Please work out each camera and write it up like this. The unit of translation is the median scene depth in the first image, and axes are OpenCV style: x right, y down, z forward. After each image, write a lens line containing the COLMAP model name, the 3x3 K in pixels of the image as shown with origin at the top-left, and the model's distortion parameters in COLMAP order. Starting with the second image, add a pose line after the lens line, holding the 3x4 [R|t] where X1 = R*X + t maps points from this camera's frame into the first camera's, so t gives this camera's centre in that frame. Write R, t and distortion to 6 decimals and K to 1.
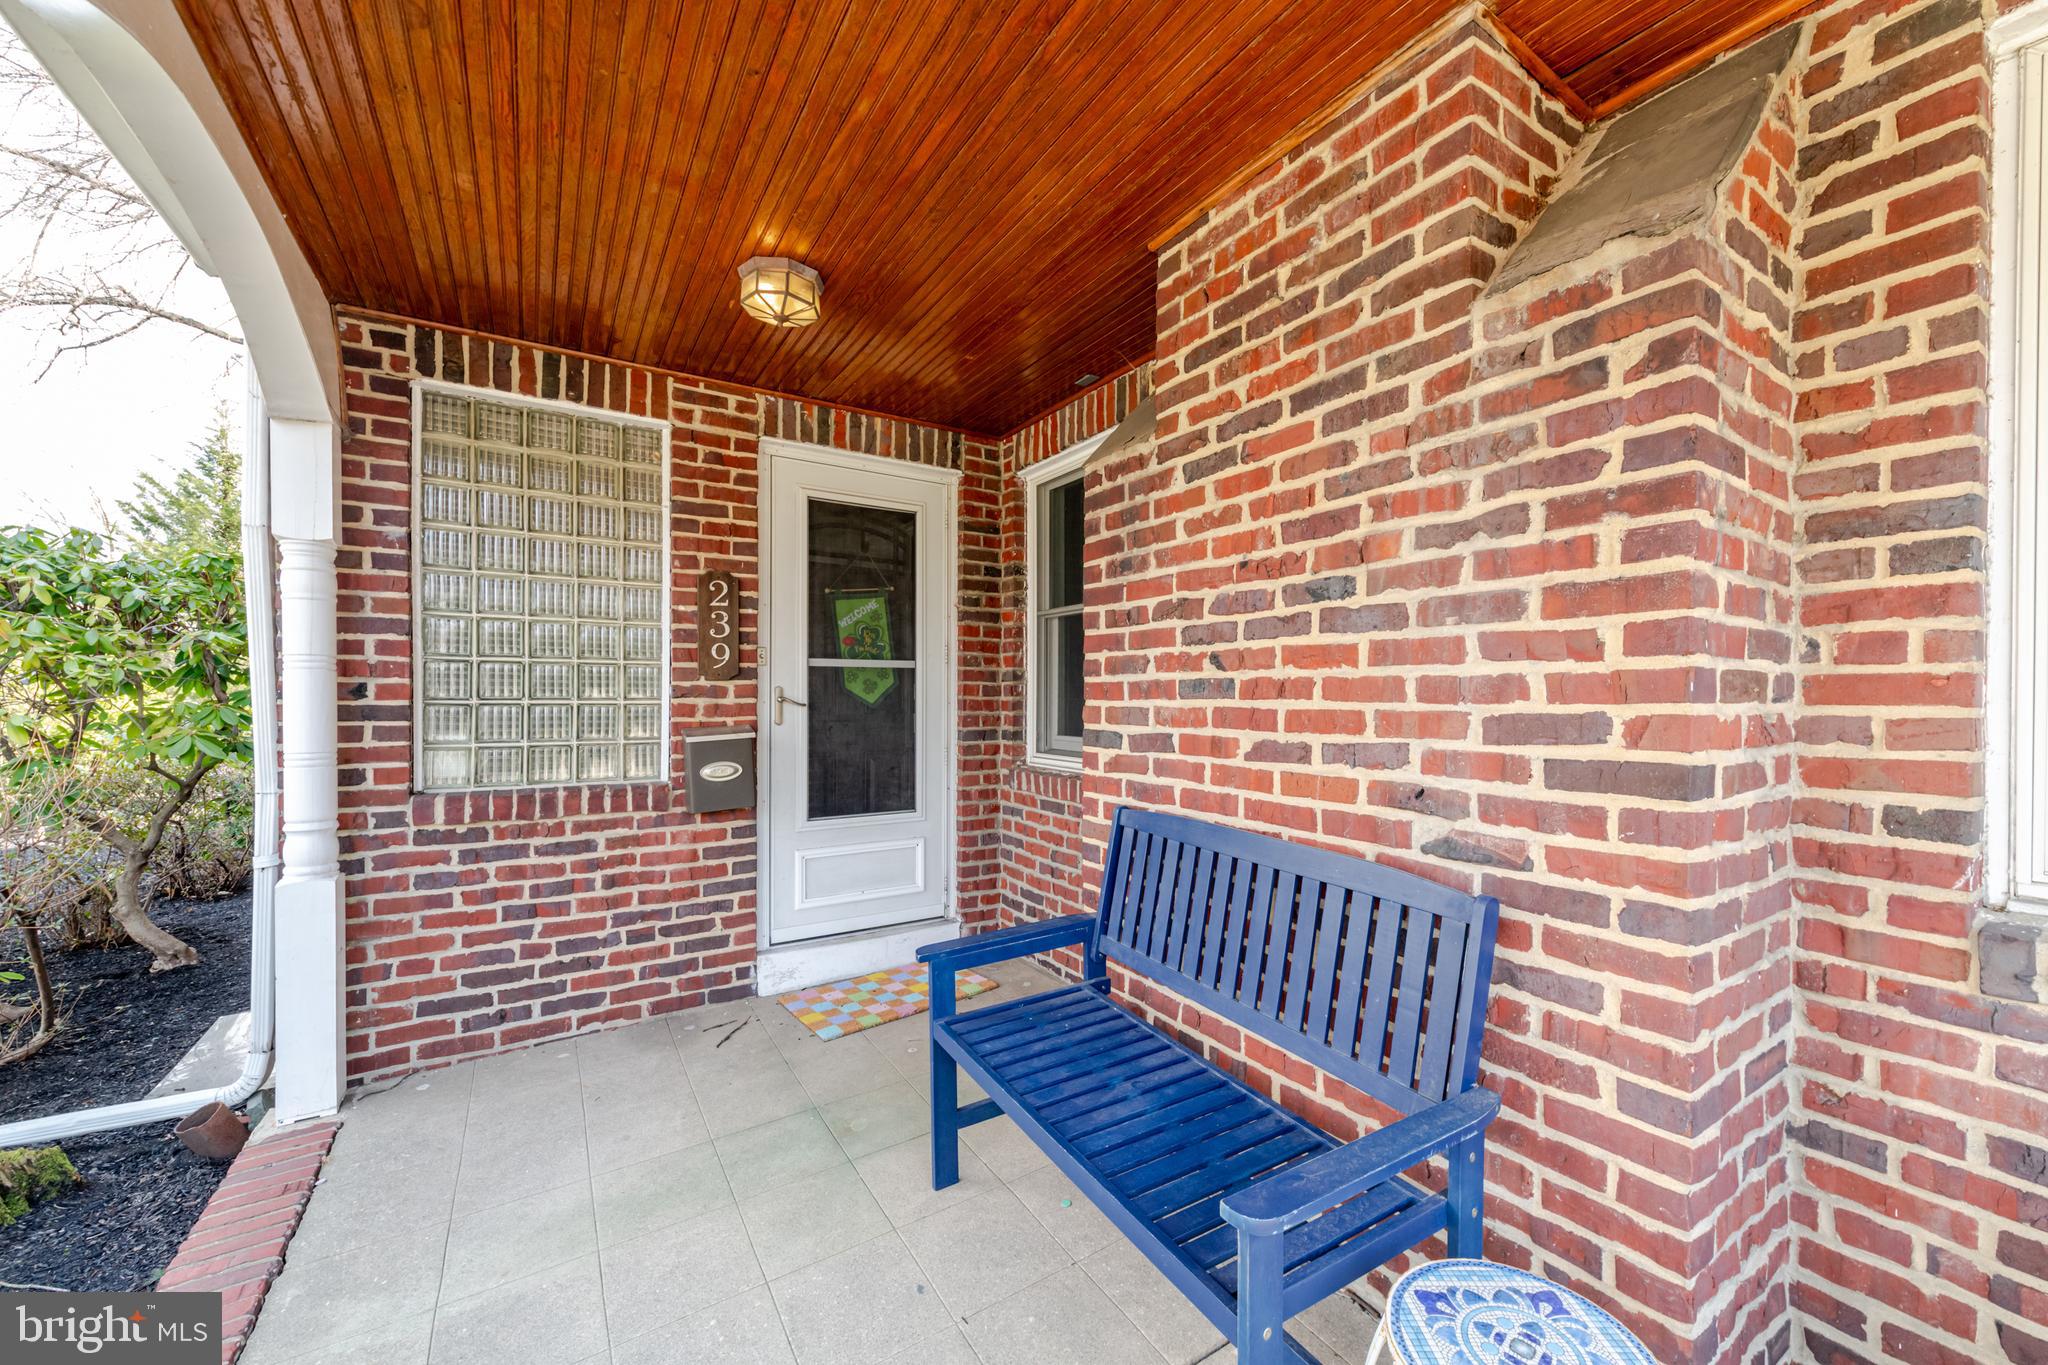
lens RADIAL K [[790.7, 0, 1043.6], [0, 790.7, 697.8], [0, 0, 1]] dist [0.002647, 0.000058]
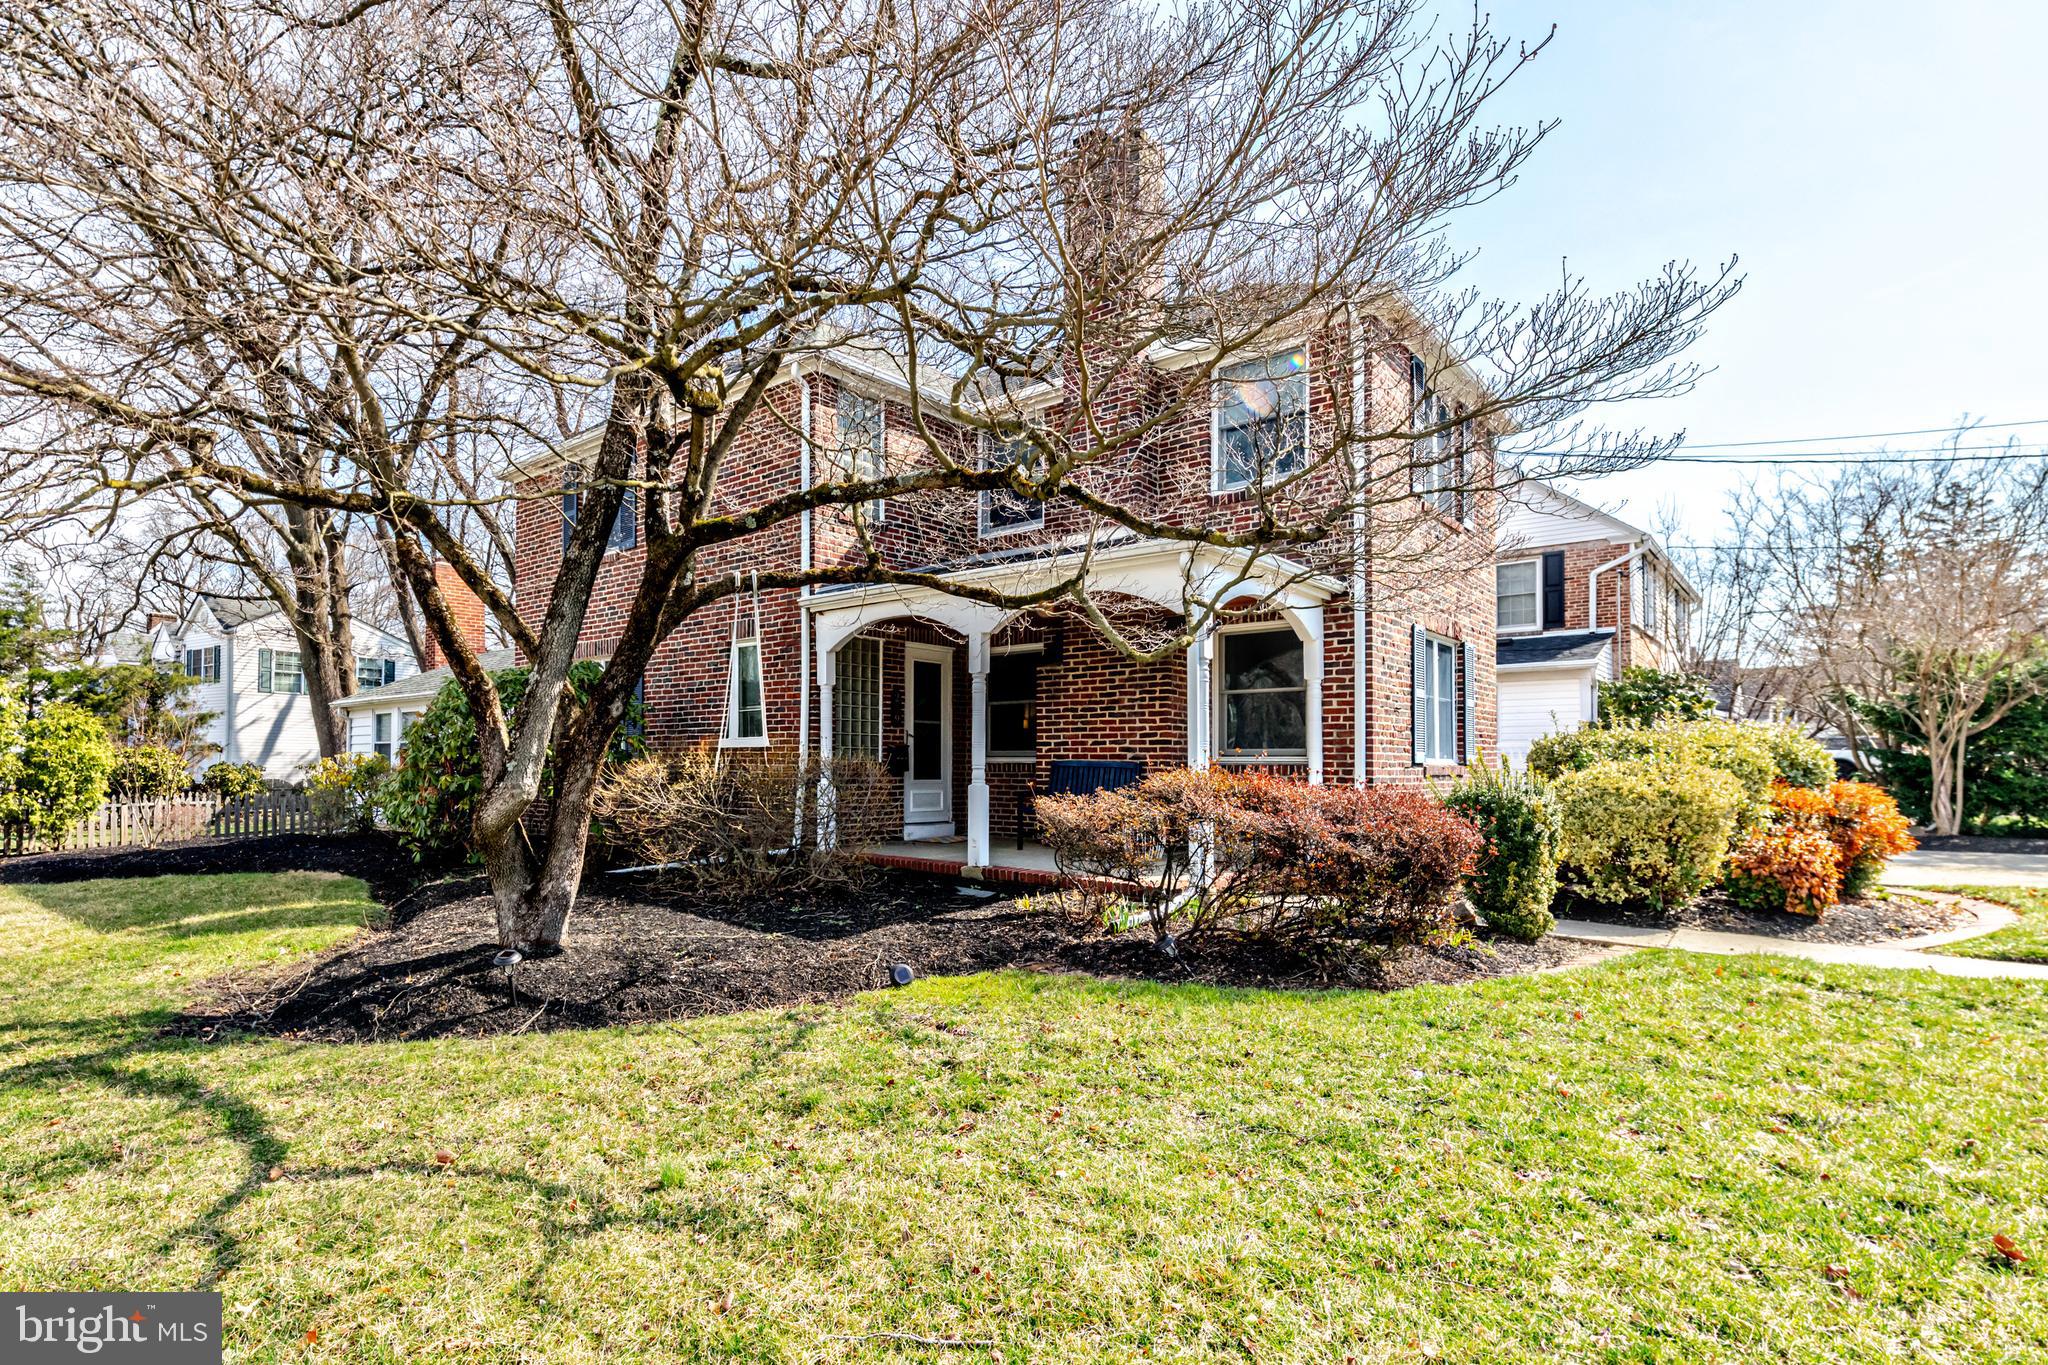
lens RADIAL K [[790.7, 0, 1043.6], [0, 790.7, 697.8], [0, 0, 1]] dist [0.002647, 0.000058]
pose [[0.905812, 0.023826, 0.423009, -2.051261], [0.007943, 0.997287, -0.073182, 0.148544], [-0.423605, 0.069649, 0.903165, -3.193024]]
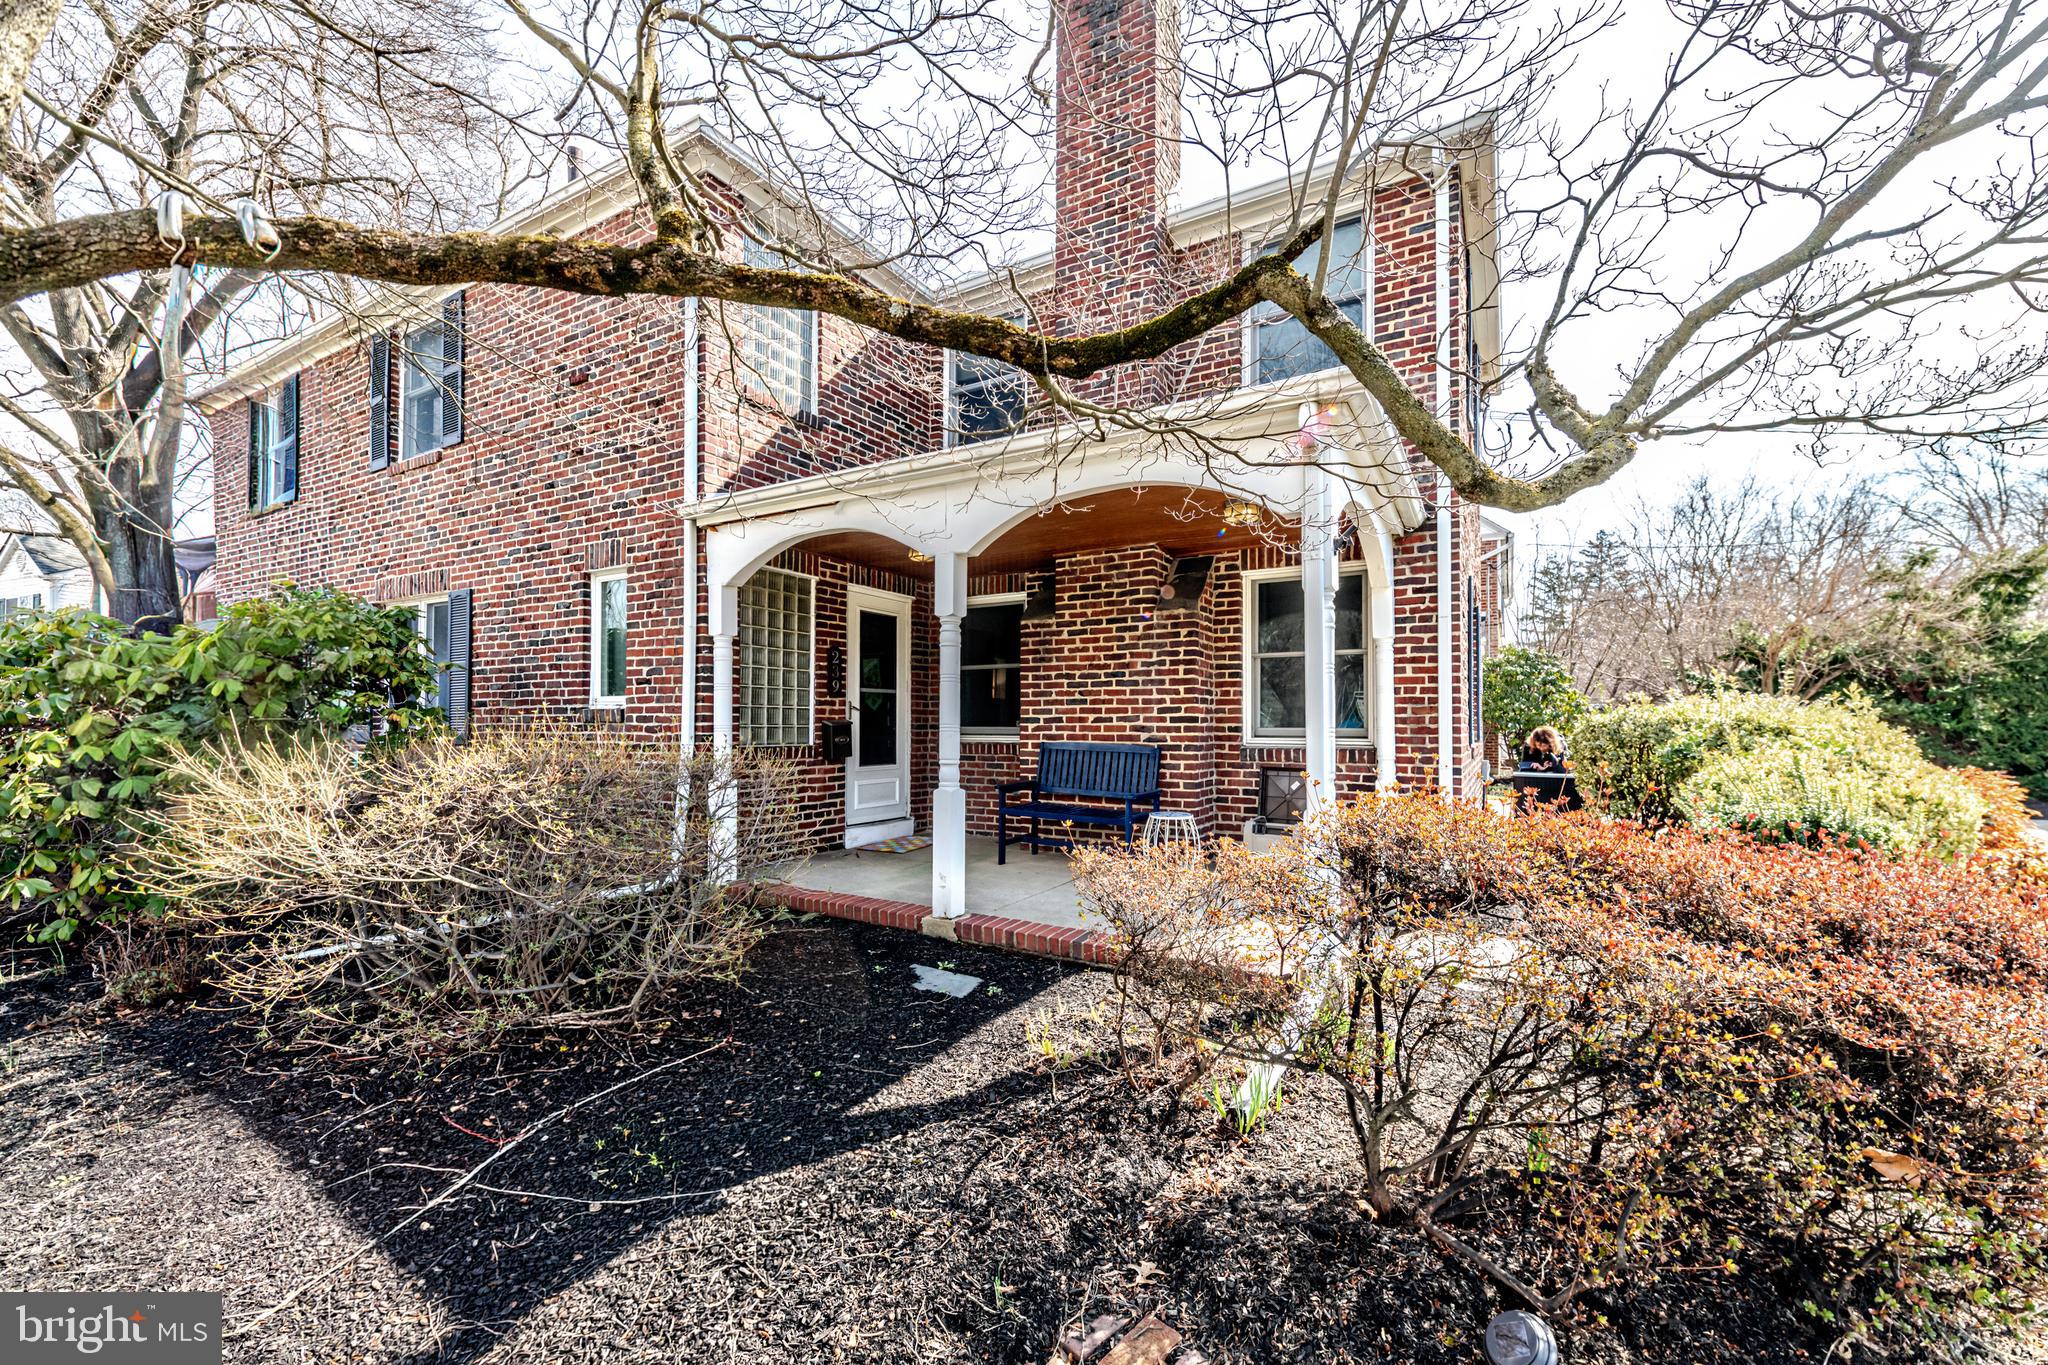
lens RADIAL K [[827.3, 0, 1031.9], [0, 827.3, 696.3], [0, 0, 1]] dist [0.000259, -0.000090]
pose [[0.893618, 0.013835, 0.448615, -1.730326], [0.002248, 0.999374, -0.035298, 0.099567], [-0.448822, 0.032551, 0.893028, -2.266304]]
